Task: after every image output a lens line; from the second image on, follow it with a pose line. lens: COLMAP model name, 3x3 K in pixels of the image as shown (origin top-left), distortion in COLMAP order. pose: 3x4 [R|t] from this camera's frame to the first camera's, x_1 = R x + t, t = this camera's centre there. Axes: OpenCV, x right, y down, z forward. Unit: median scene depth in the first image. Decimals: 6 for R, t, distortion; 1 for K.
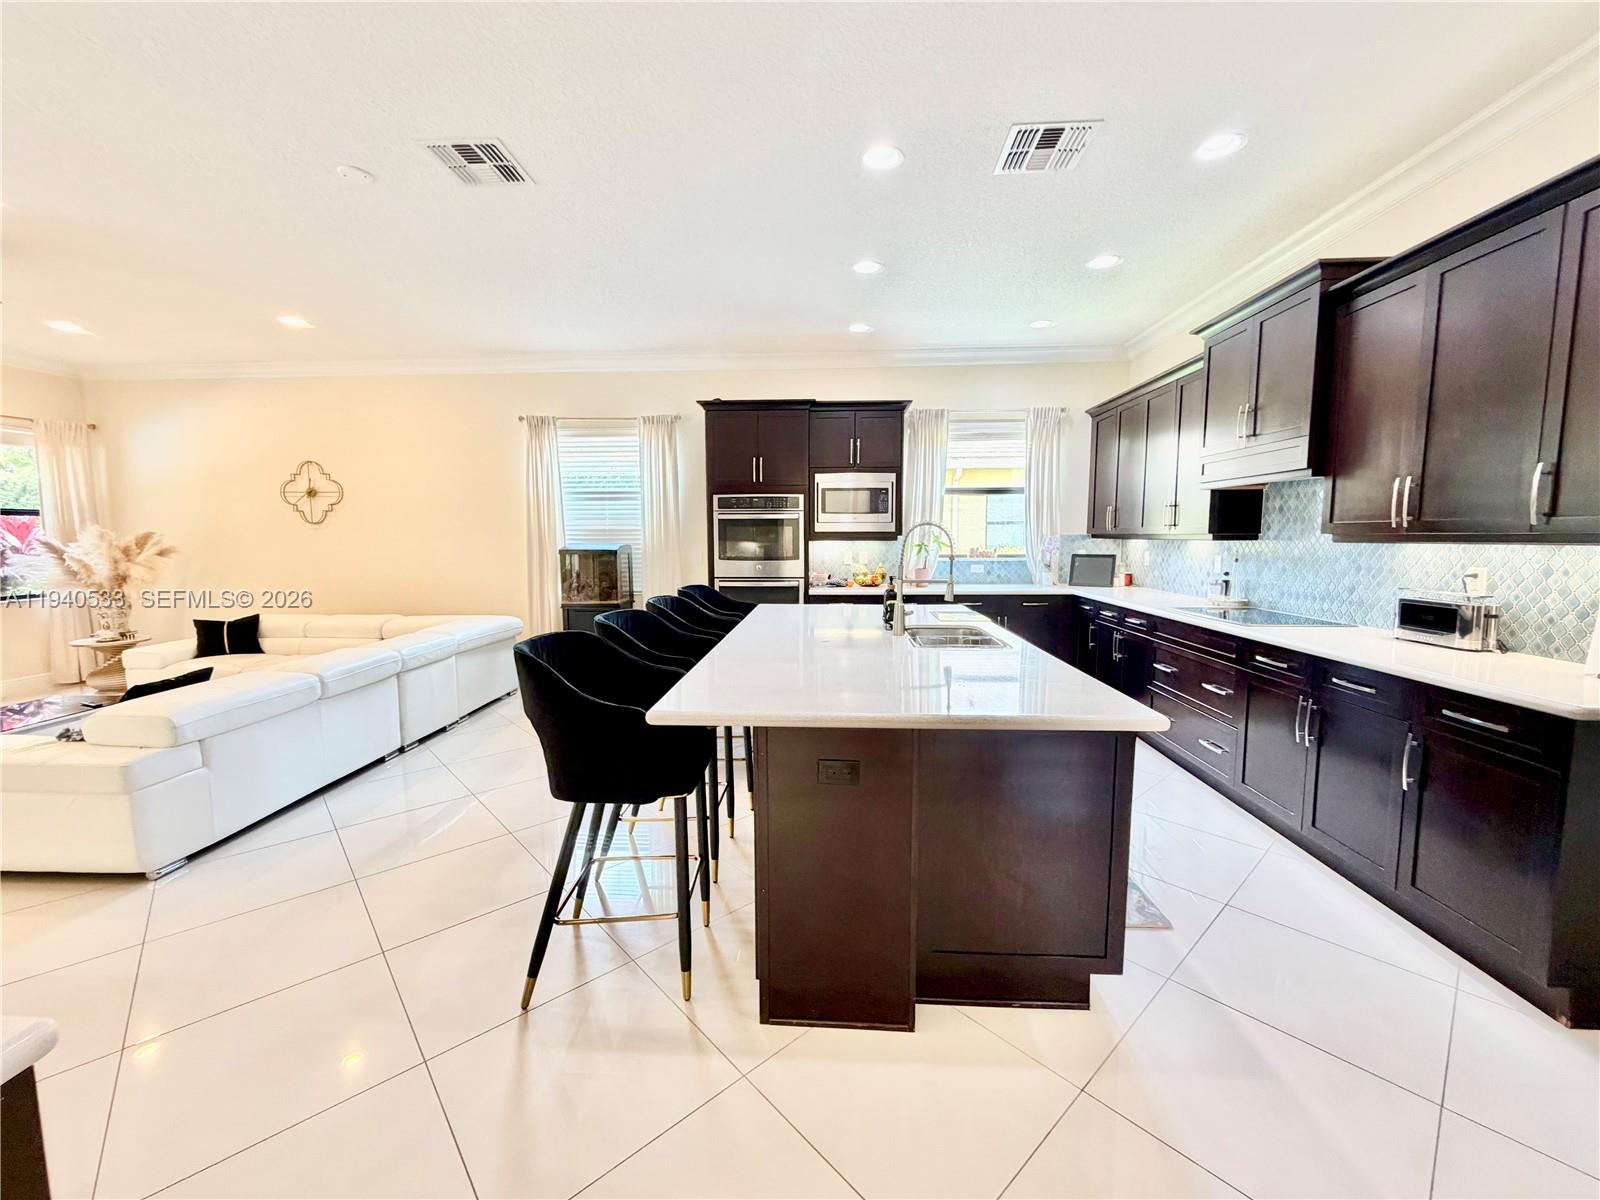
lens RADIAL K [[639.4, 0, 797.1], [0, 639.4, 599.3], [0, 0, 1]] dist [0.000439, 0.000240]
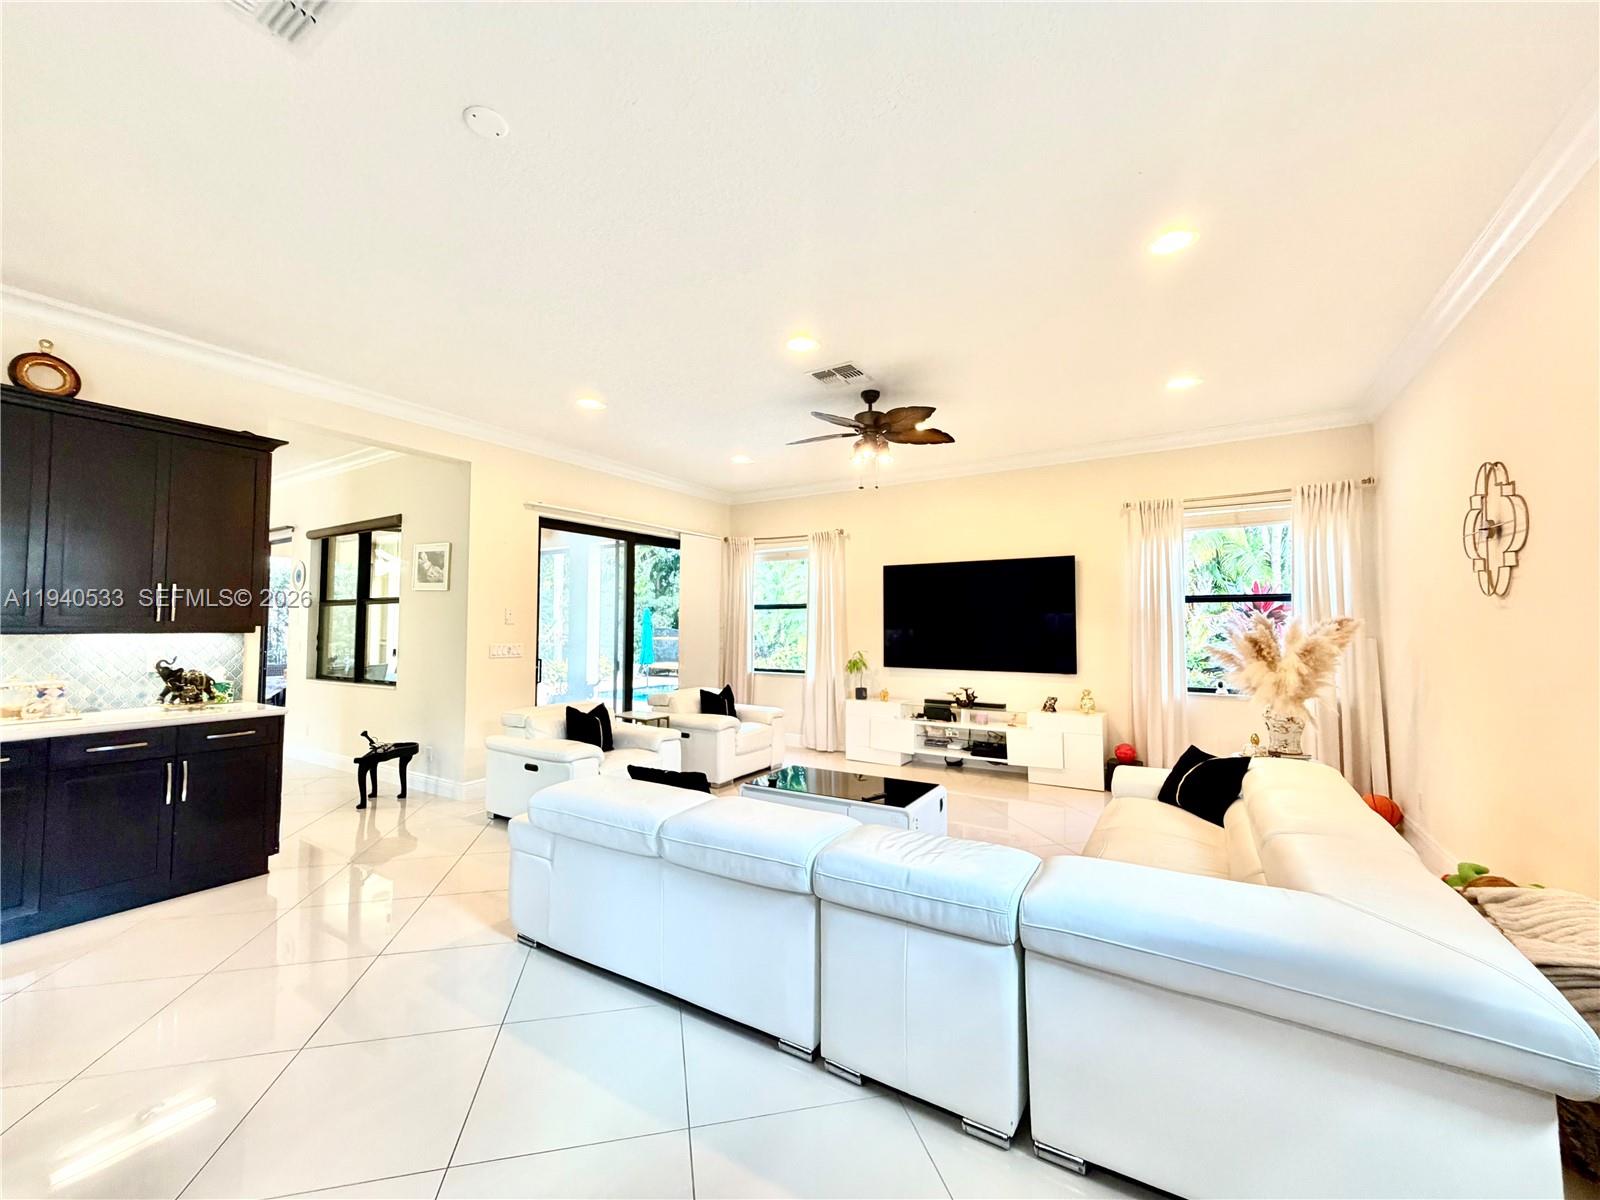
lens RADIAL K [[639.4, 0, 797.1], [0, 639.4, 599.3], [0, 0, 1]] dist [0.000439, 0.000240]
pose [[-0.483966, -0.036314, -0.874333, -0.144466], [-0.087647, 0.996126, 0.007143, -0.095764], [0.870686, 0.080090, -0.485274, 0.998005]]
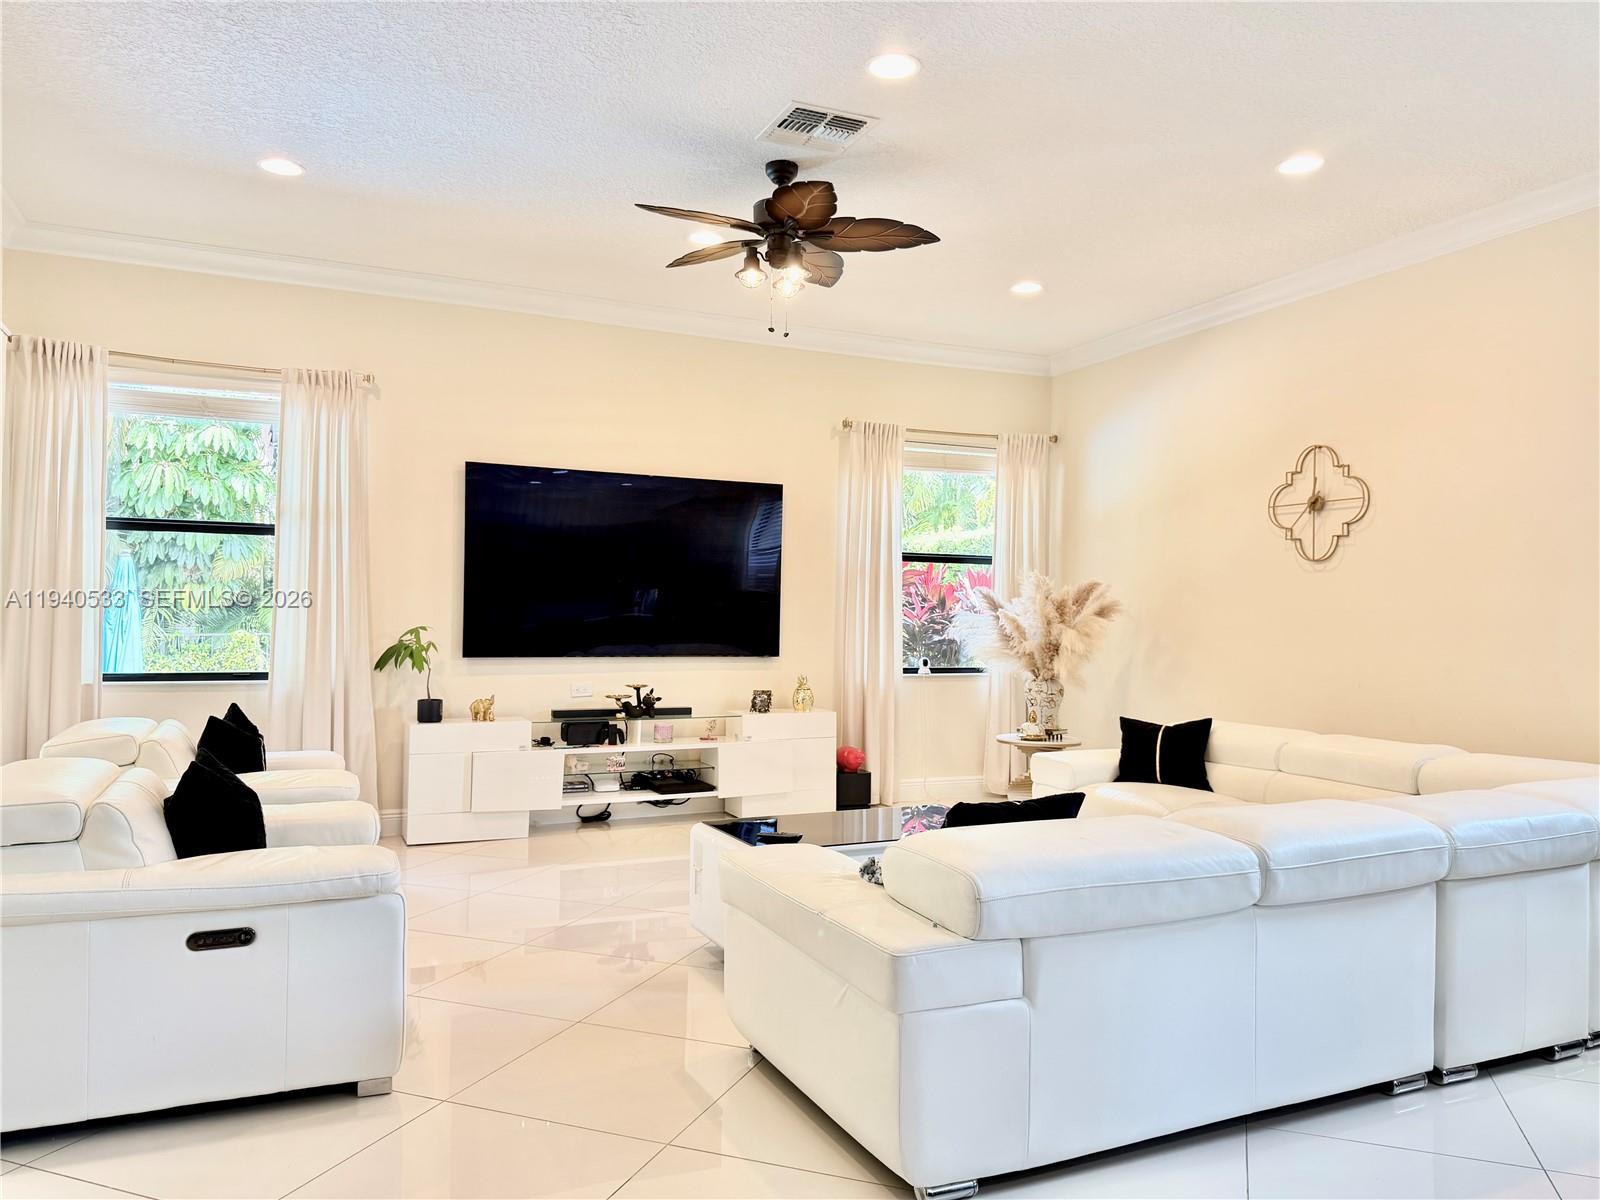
lens RADIAL K [[1135.2, 0, 794.5], [0, 1135.2, 604.0], [0, 0, 1]] dist [0.097691, -0.116329]
pose [[0.458689, -0.004621, -0.888585, -0.131836], [-0.101659, 0.993148, -0.057641, 0.020259], [0.882763, 0.116771, 0.455076, 0.236106]]
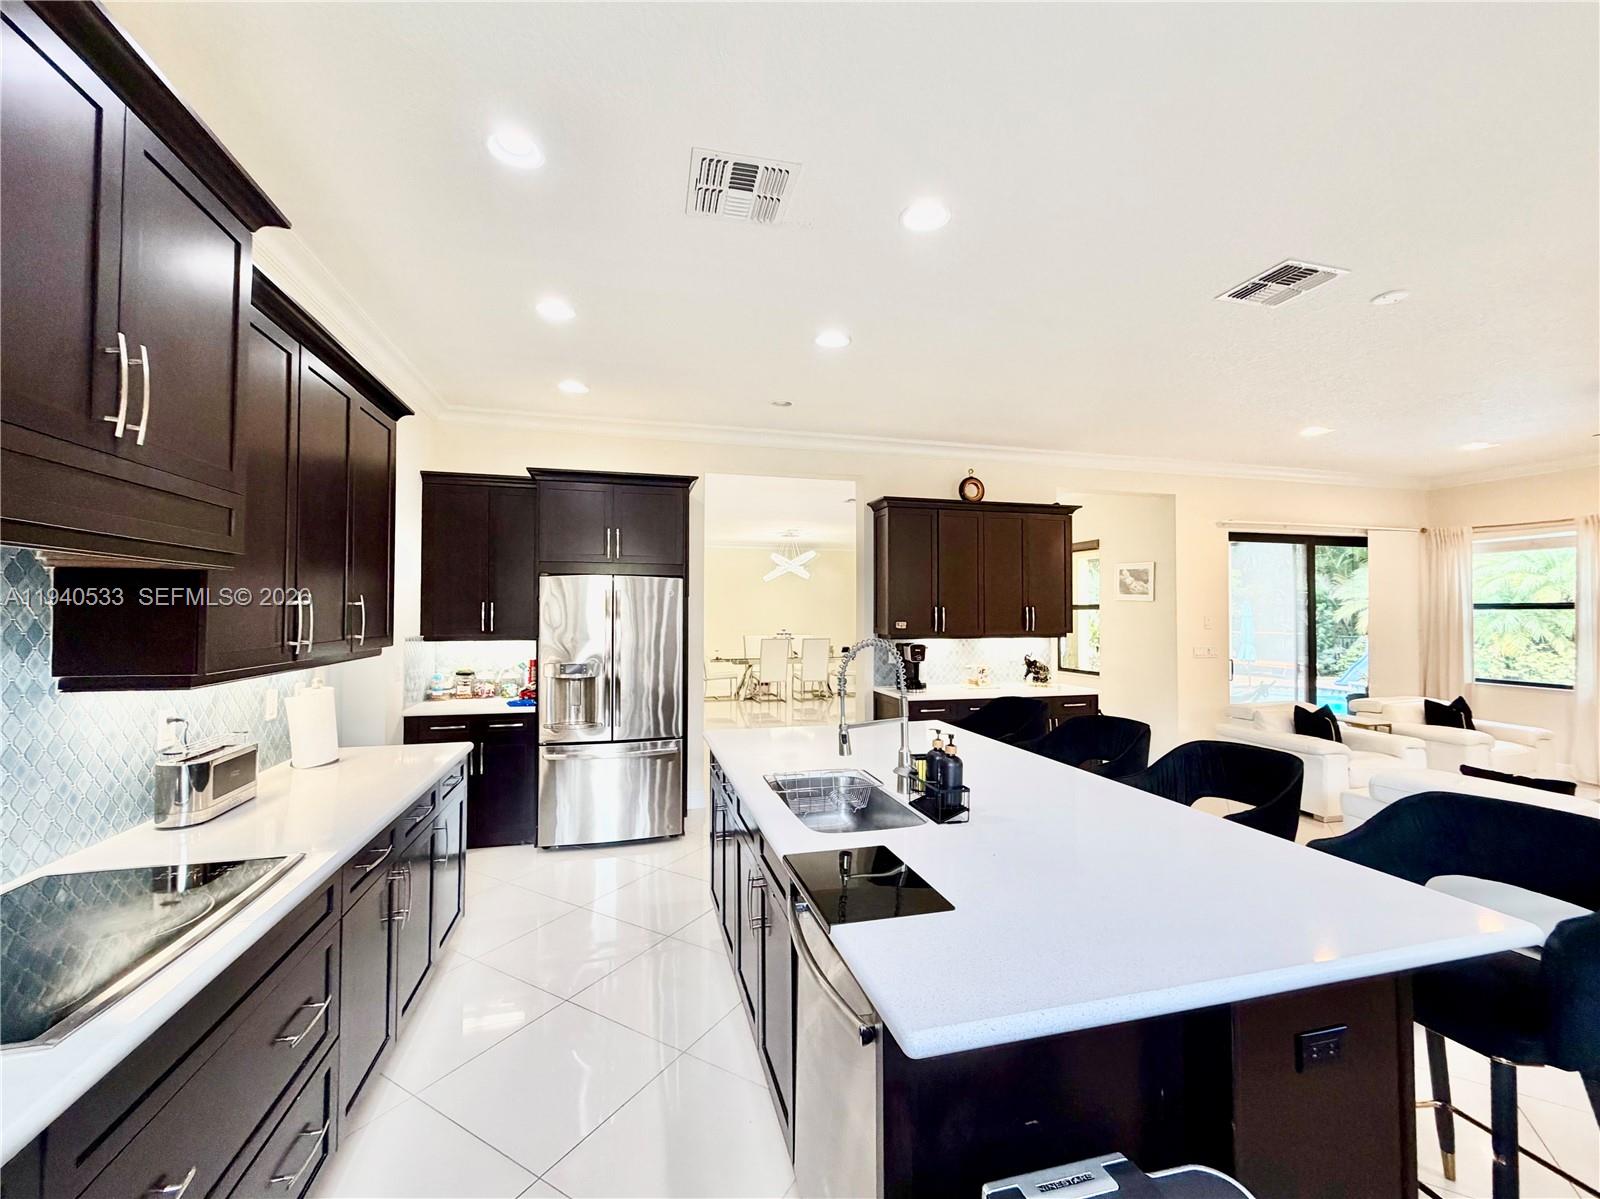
lens RADIAL K [[661.5, 0, 796.5], [0, 661.5, 599.5], [0, 0, 1]] dist [0.000895, 0.000376]
pose [[-0.952016, -0.004146, -0.306019, 0.318497], [-0.028738, 0.996701, 0.075898, -0.136765], [0.304695, 0.081050, -0.948995, 1.033543]]
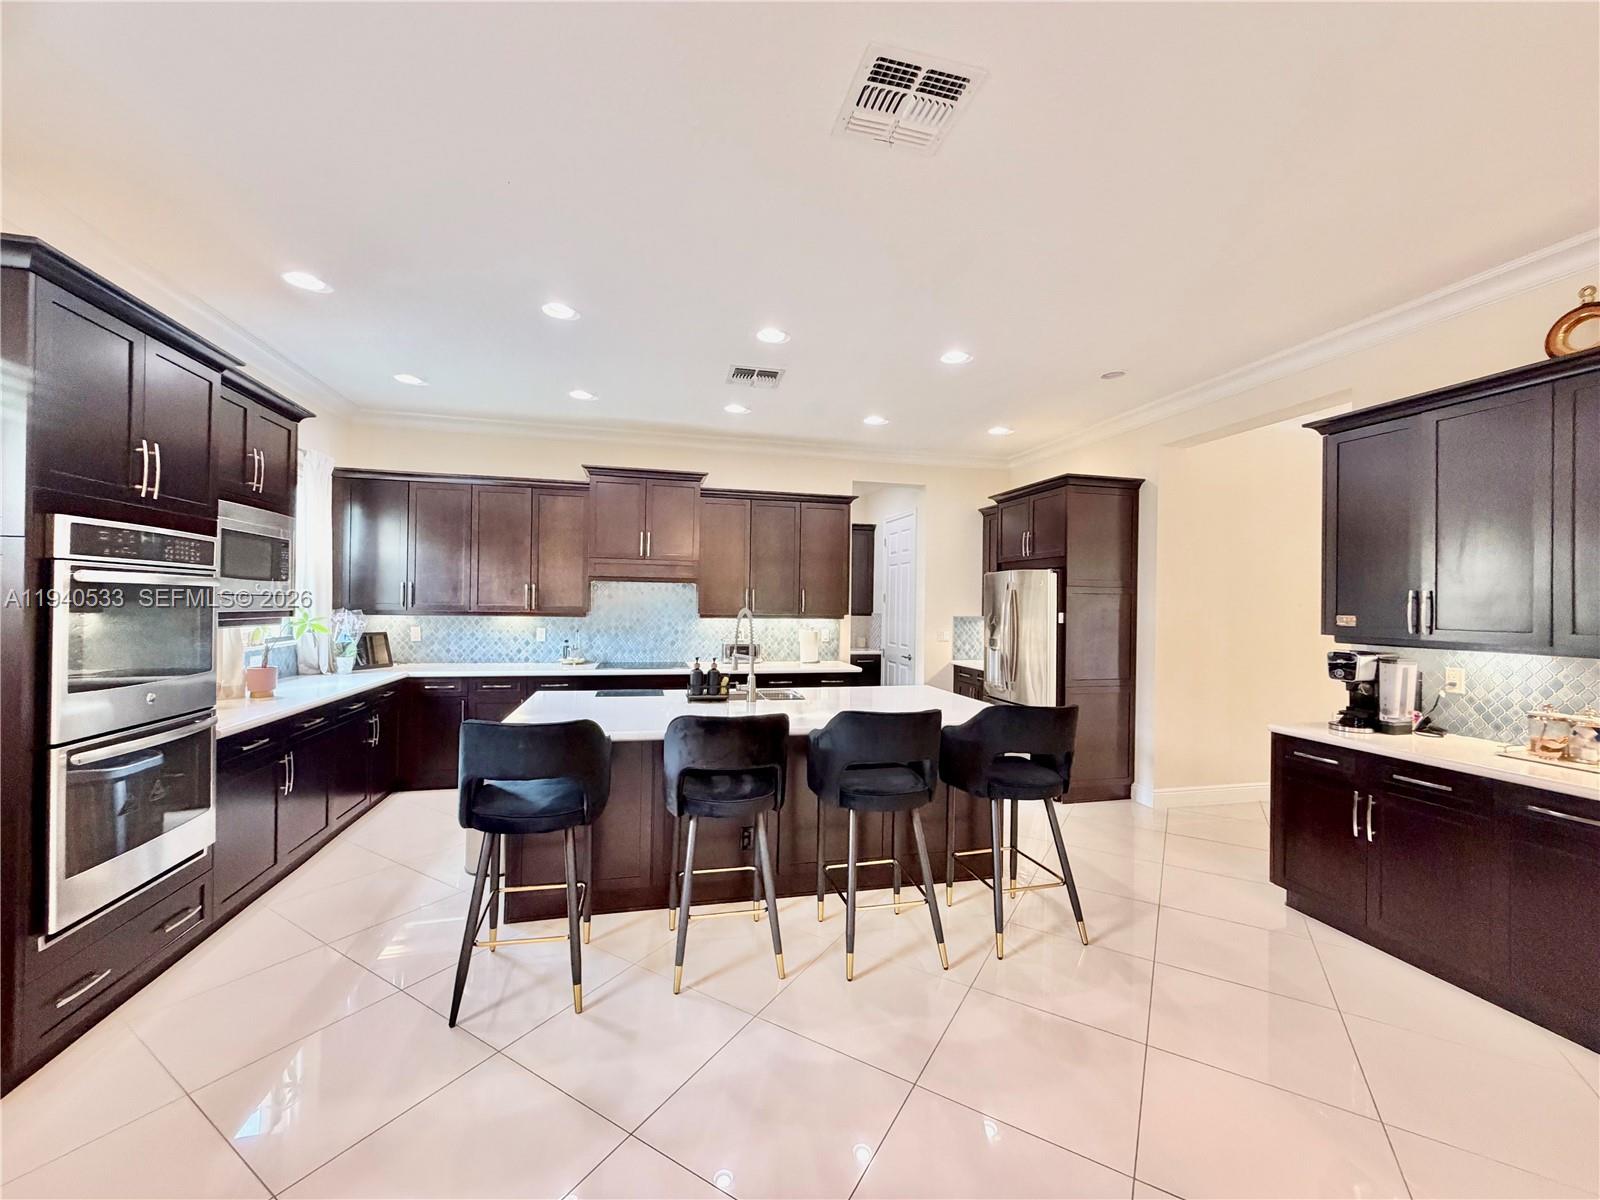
lens RADIAL K [[638.9, 0, 797.3], [0, 638.9, 598.4], [0, 0, 1]] dist [0.001424, 0.000317]
pose [[-0.290673, 0.005876, 0.956805, -0.644425], [0.081717, 0.996480, 0.018706, -0.097589], [-0.953327, 0.083624, -0.290130, 0.777363]]
